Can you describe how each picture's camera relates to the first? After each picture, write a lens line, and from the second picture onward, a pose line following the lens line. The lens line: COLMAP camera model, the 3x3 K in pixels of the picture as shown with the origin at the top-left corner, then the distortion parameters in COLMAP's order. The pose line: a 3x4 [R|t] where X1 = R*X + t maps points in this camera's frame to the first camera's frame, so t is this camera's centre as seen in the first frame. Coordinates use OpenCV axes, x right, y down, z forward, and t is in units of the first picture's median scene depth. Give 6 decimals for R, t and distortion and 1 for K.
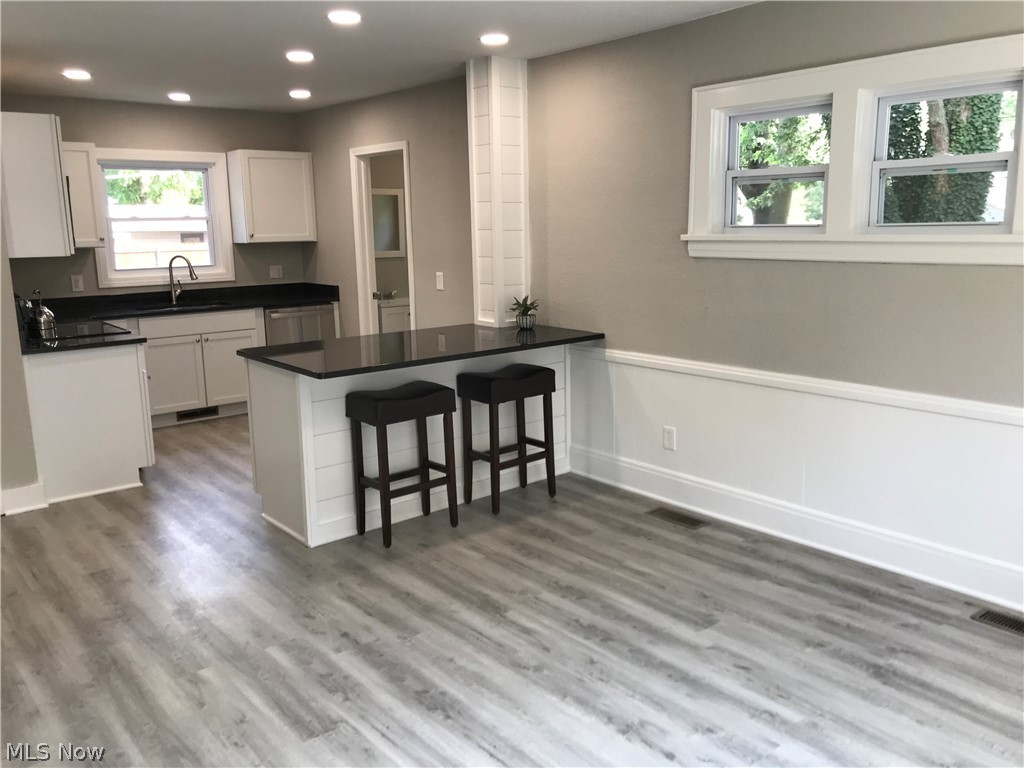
lens RADIAL K [[842.9, 0, 501.3], [0, 842.9, 385.0], [0, 0, 1]] dist [0.046149, -0.062030]
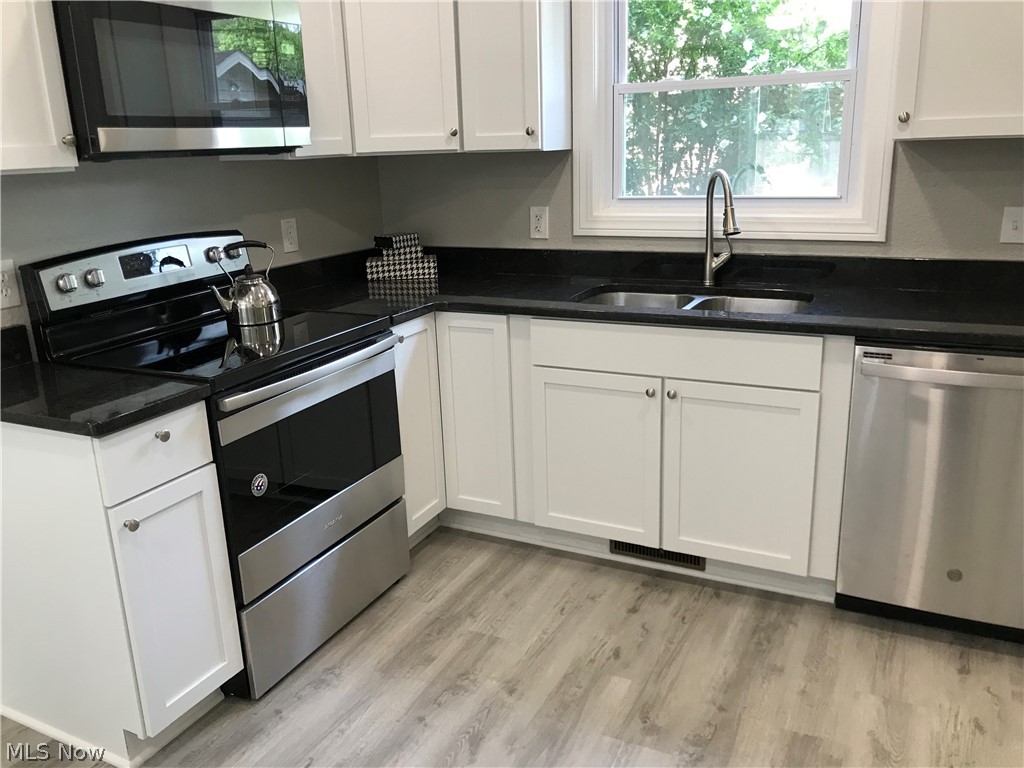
lens RADIAL K [[842.9, 0, 501.3], [0, 842.9, 385.0], [0, 0, 1]] dist [0.046149, -0.062030]
pose [[0.403965, 0.253287, -0.879010, -0.058208], [-0.148598, 0.966310, 0.210152, -0.186618], [0.902625, 0.045725, 0.427993, 1.114741]]
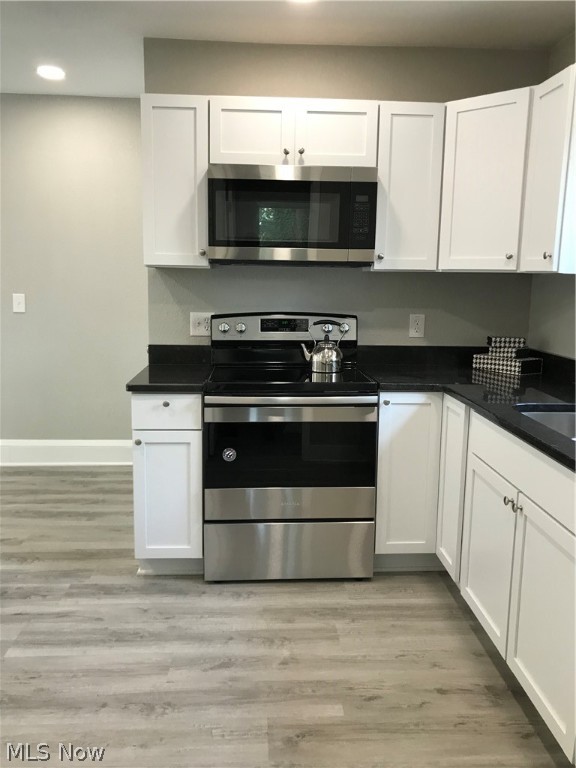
lens RADIAL K [[629.5, 0, 290.6], [0, 629.5, 379.4], [0, 0, 1]] dist [0.103538, -0.214102]
pose [[-0.590655, 0.131441, -0.796147, -0.087564], [-0.165007, 0.946121, 0.278619, -0.255565], [0.789873, 0.295937, -0.537142, 1.548099]]
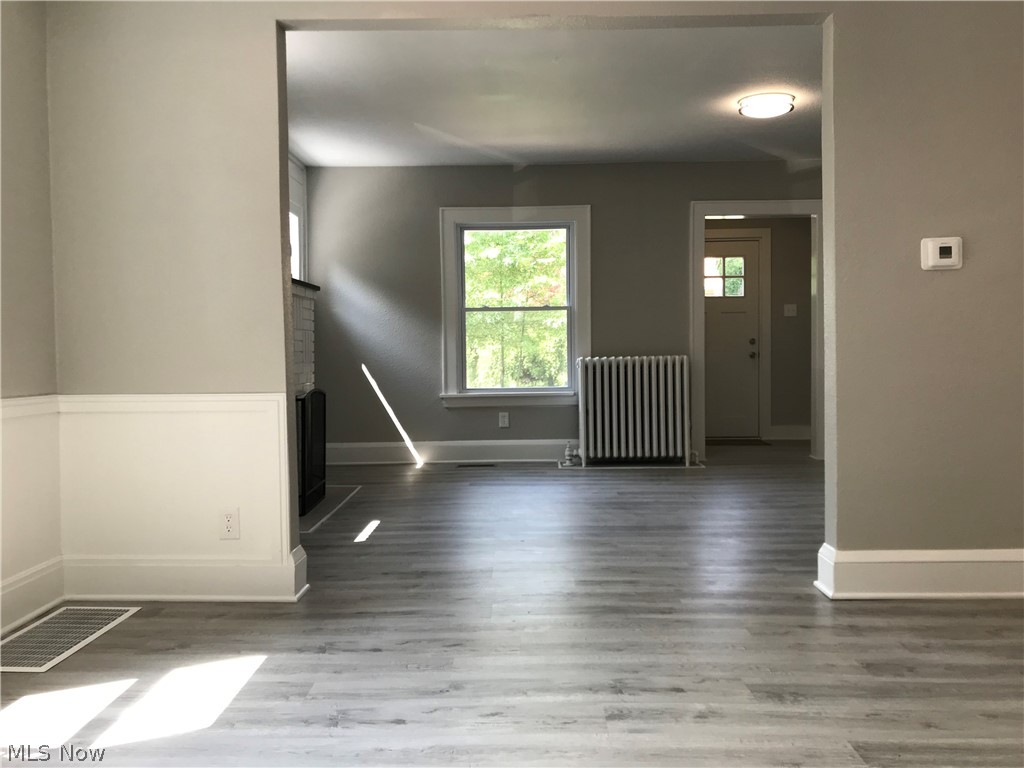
lens RADIAL K [[842.9, 0, 501.3], [0, 842.9, 385.0], [0, 0, 1]] dist [0.046149, -0.062030]
pose [[-0.648926, 0.047294, -0.759380, 0.317583], [-0.125184, 0.977828, 0.167874, 0.002471], [0.750482, 0.204001, -0.628617, 0.672088]]
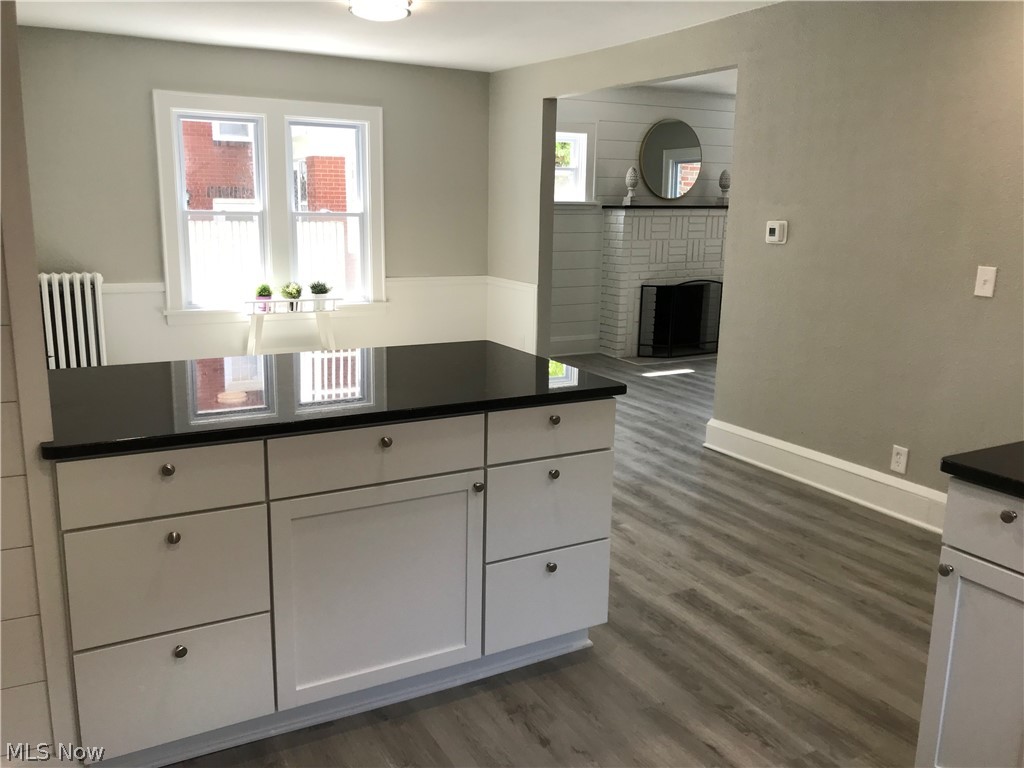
lens RADIAL K [[842.9, 0, 501.3], [0, 842.9, 385.0], [0, 0, 1]] dist [0.046149, -0.062030]
pose [[-0.981615, -0.041673, 0.186264, -0.330030], [0.034381, 0.921307, 0.387313, -0.263411], [-0.187747, 0.386596, -0.902937, 1.514820]]
